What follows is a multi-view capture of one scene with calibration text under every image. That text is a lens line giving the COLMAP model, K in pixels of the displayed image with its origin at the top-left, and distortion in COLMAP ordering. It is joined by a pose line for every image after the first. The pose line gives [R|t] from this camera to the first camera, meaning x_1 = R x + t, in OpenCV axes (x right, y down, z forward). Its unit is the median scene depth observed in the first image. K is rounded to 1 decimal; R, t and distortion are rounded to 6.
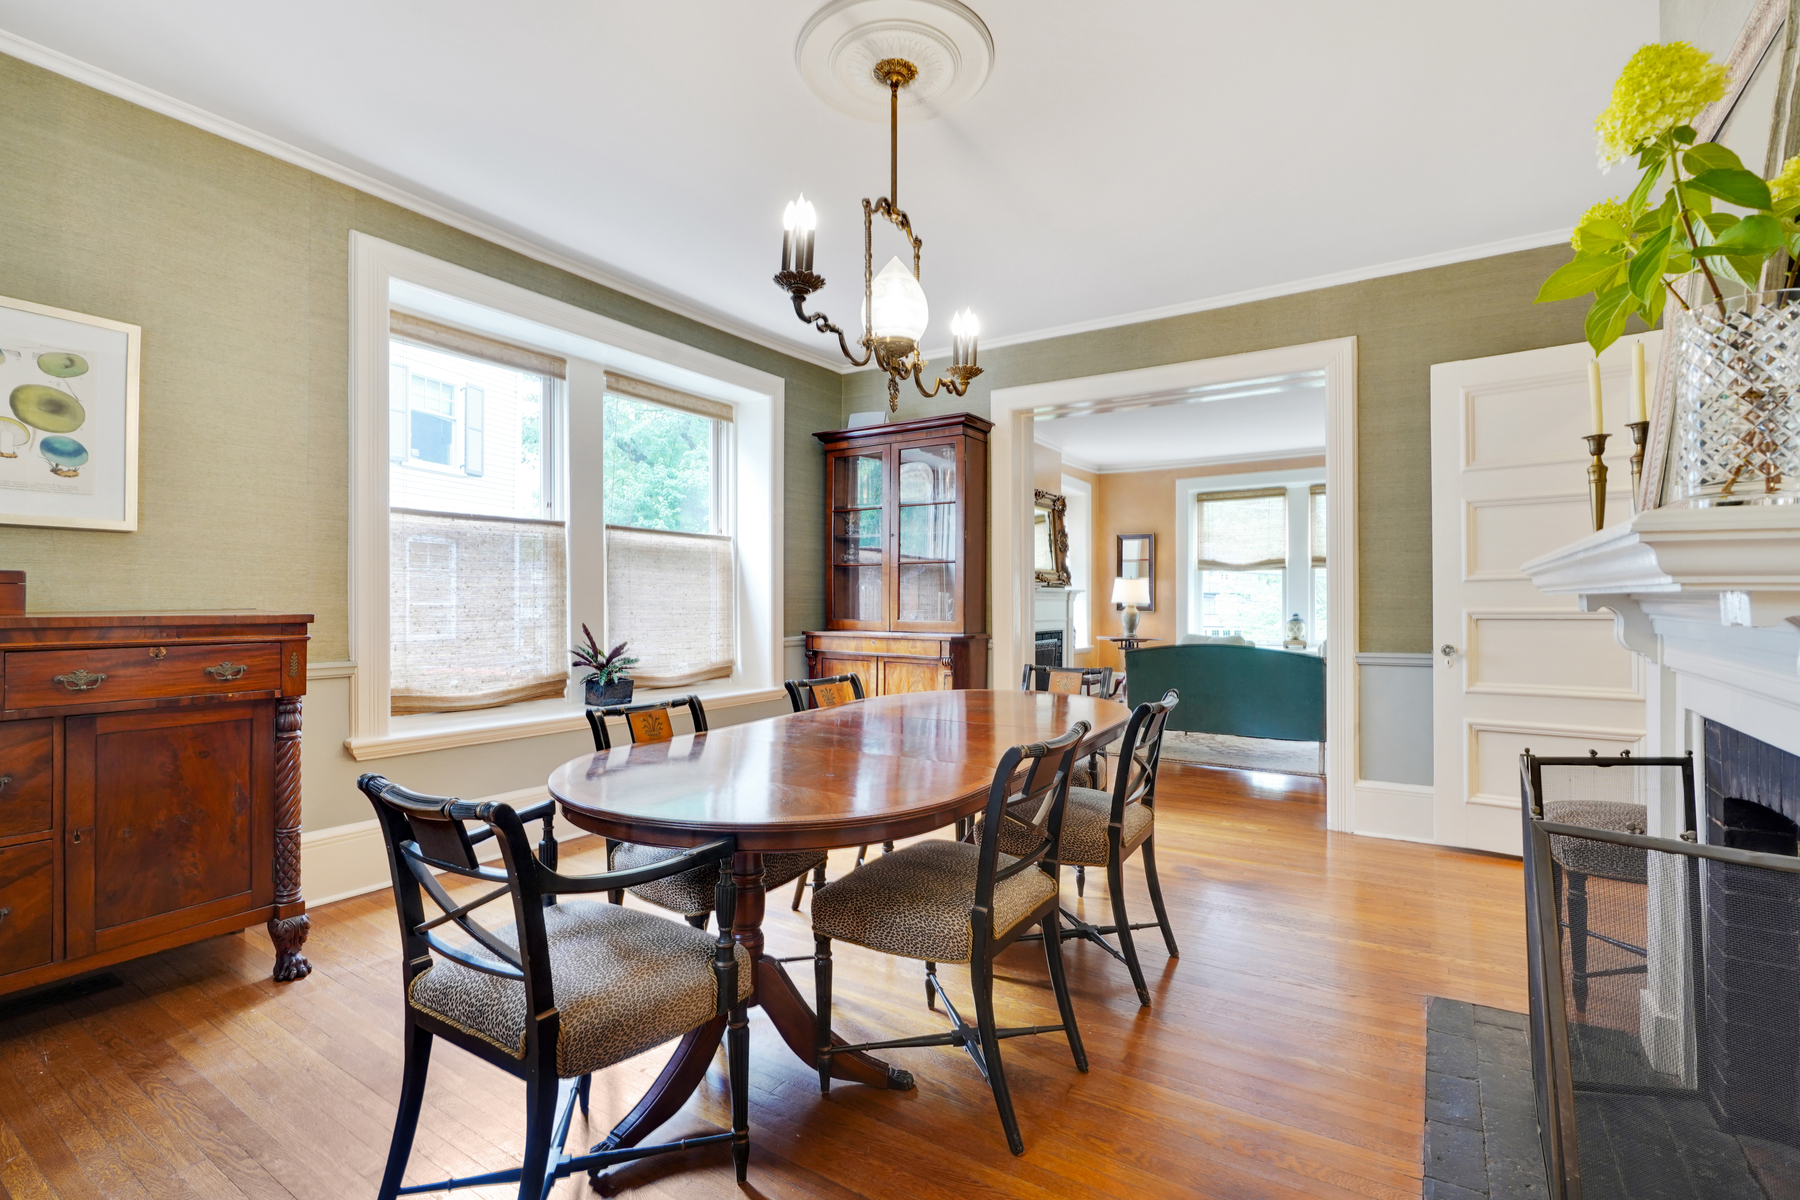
lens RADIAL K [[811.0, 0, 901.0], [0, 811.0, 597.8], [0, 0, 1]] dist [-0.011578, 0.001577]
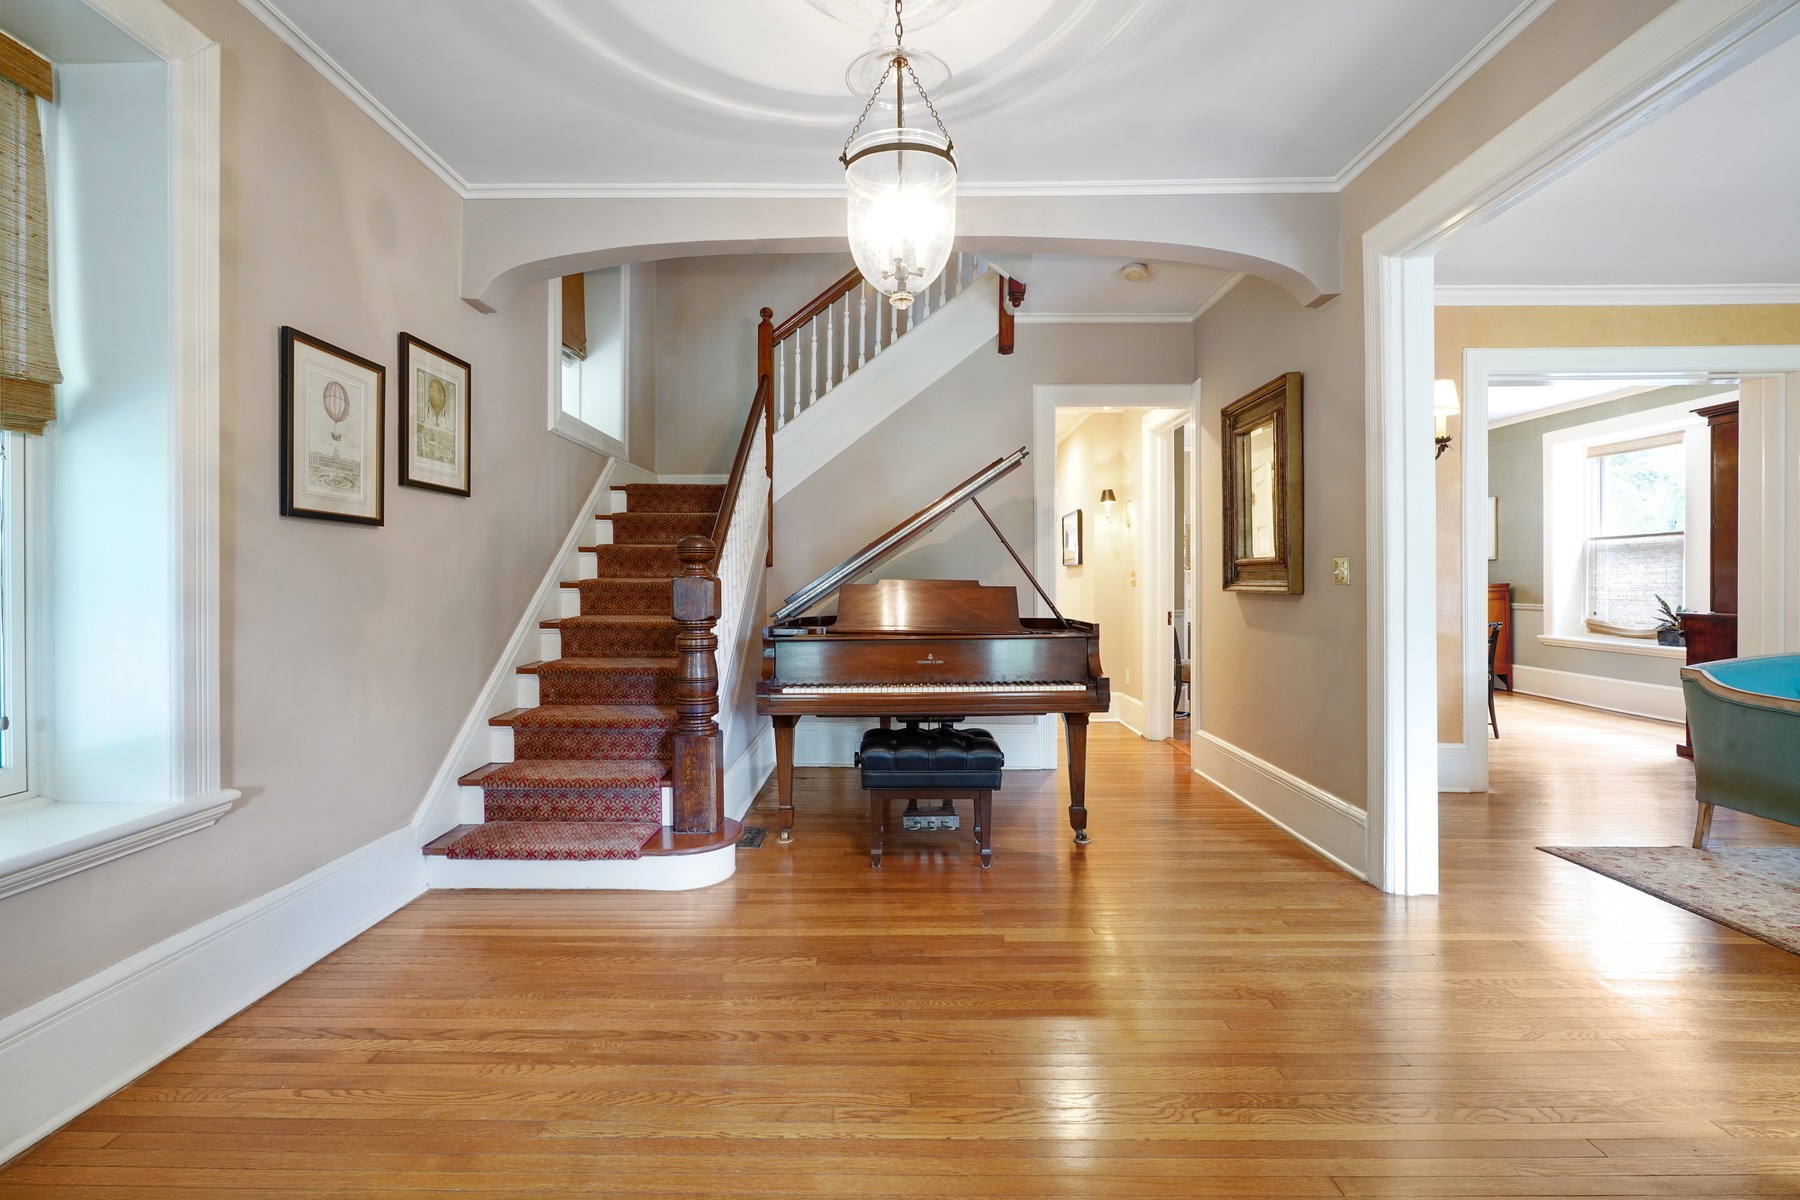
lens RADIAL K [[811.0, 0, 886.9], [0, 811.0, 599.2], [0, 0, 1]] dist [-0.011578, 0.001577]
pose [[-0.846815, 0.015358, -0.531666, 1.645320], [0.006696, 0.999812, 0.018215, 0.002055], [0.531845, 0.011865, -0.846758, 1.391262]]
